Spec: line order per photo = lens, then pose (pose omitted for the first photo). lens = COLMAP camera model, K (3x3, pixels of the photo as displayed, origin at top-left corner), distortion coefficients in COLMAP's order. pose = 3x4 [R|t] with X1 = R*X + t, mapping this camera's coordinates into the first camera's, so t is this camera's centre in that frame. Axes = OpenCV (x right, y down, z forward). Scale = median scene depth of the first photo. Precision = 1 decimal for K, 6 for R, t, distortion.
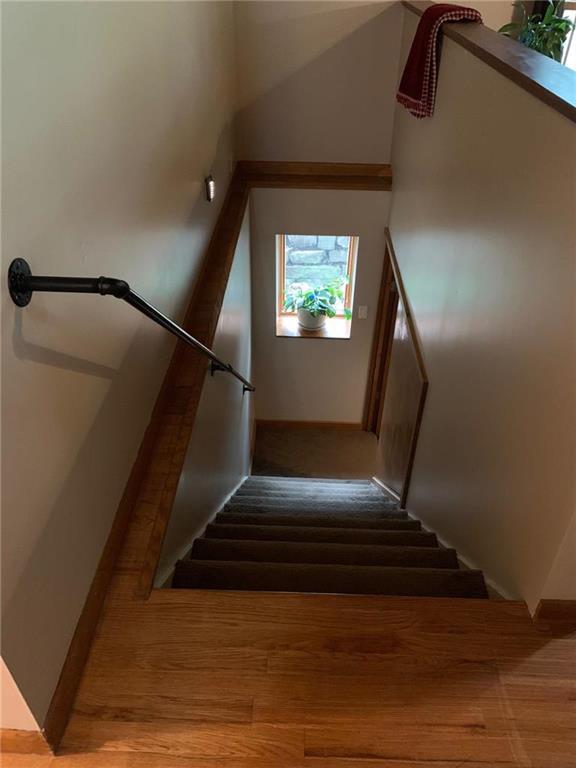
lens RADIAL K [[584.2, 0, 288.1], [0, 584.2, 385.1], [0, 0, 1]] dist [0.013335, -0.005786]
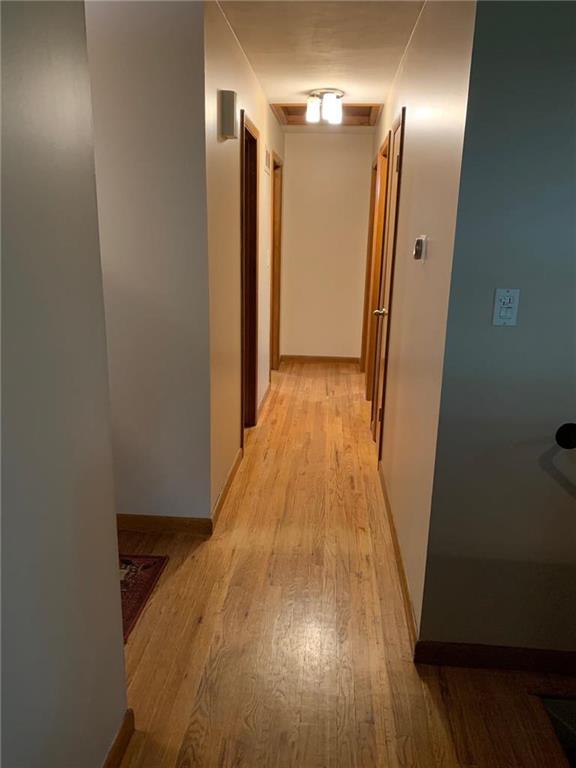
lens RADIAL K [[584.2, 0, 287.8], [0, 584.2, 384.0], [0, 0, 1]] dist [0.013335, -0.005786]
pose [[-0.046975, 0.243239, -0.968828, 1.046754], [-0.613663, 0.758262, 0.220127, -0.137833], [0.788169, 0.604875, 0.113648, 0.012886]]
